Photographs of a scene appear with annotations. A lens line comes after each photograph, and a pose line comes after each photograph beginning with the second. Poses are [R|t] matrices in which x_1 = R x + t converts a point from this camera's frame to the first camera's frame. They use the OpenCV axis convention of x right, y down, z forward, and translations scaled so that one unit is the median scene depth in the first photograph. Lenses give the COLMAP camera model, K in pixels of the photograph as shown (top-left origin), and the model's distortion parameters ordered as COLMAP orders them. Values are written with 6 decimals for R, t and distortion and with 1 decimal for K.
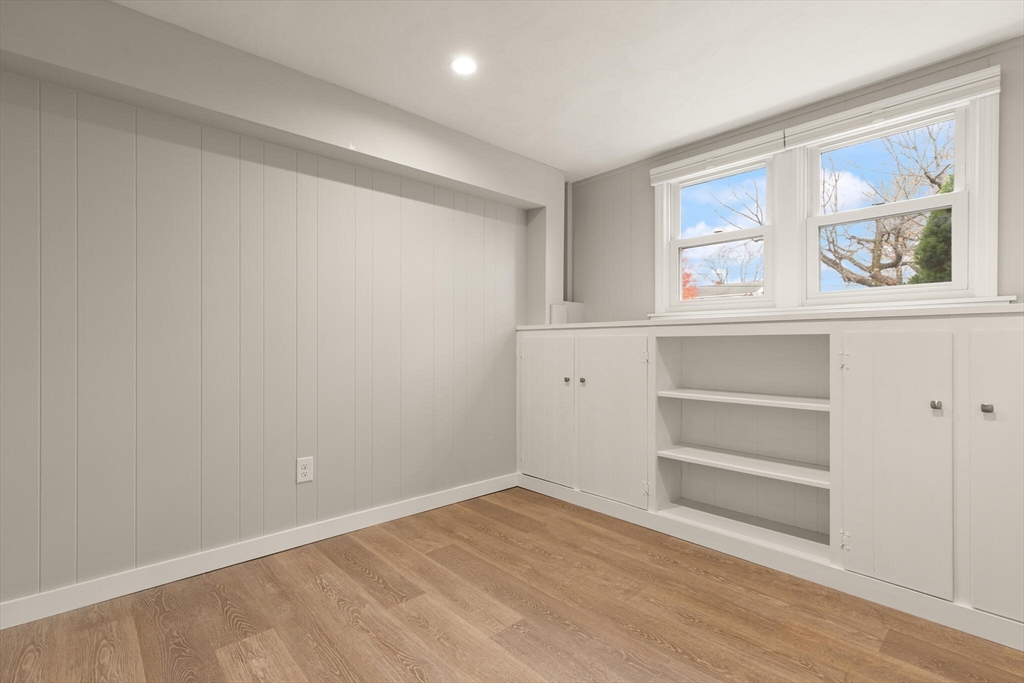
lens RADIAL K [[469.8, 0, 511.0], [0, 469.8, 344.9], [0, 0, 1]] dist [0.007420, -0.003478]
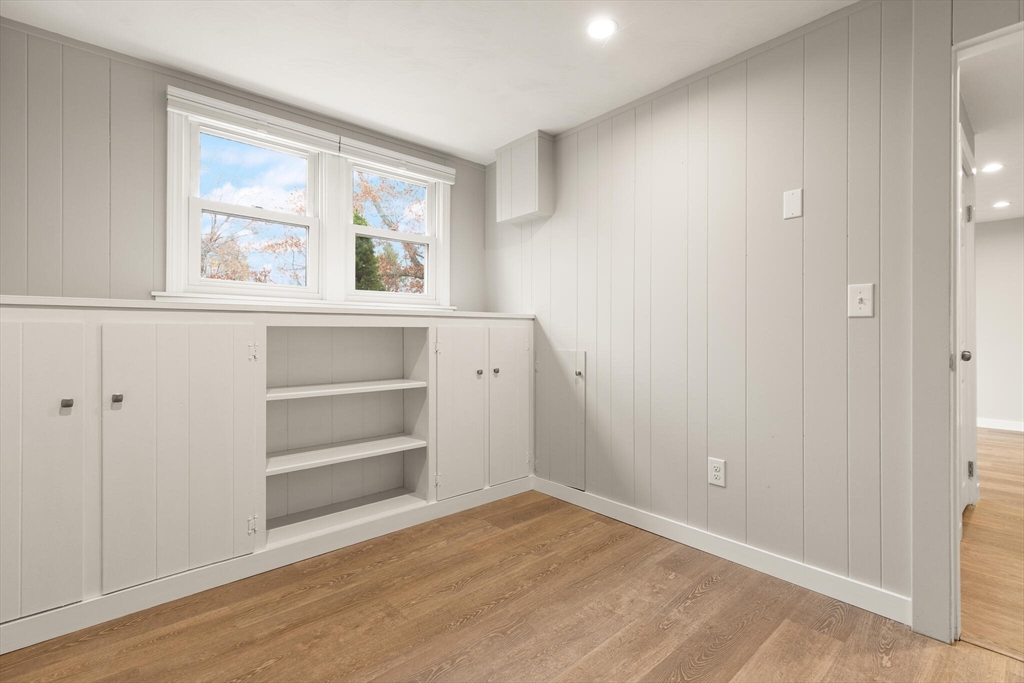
lens RADIAL K [[469.8, 0, 513.6], [0, 469.8, 339.7], [0, 0, 1]] dist [0.007420, -0.003478]
pose [[0.007139, -0.006692, 0.999952, -0.565144], [0.007723, 0.999948, 0.006637, 0.004945], [-0.999945, 0.007675, 0.007191, 0.684175]]
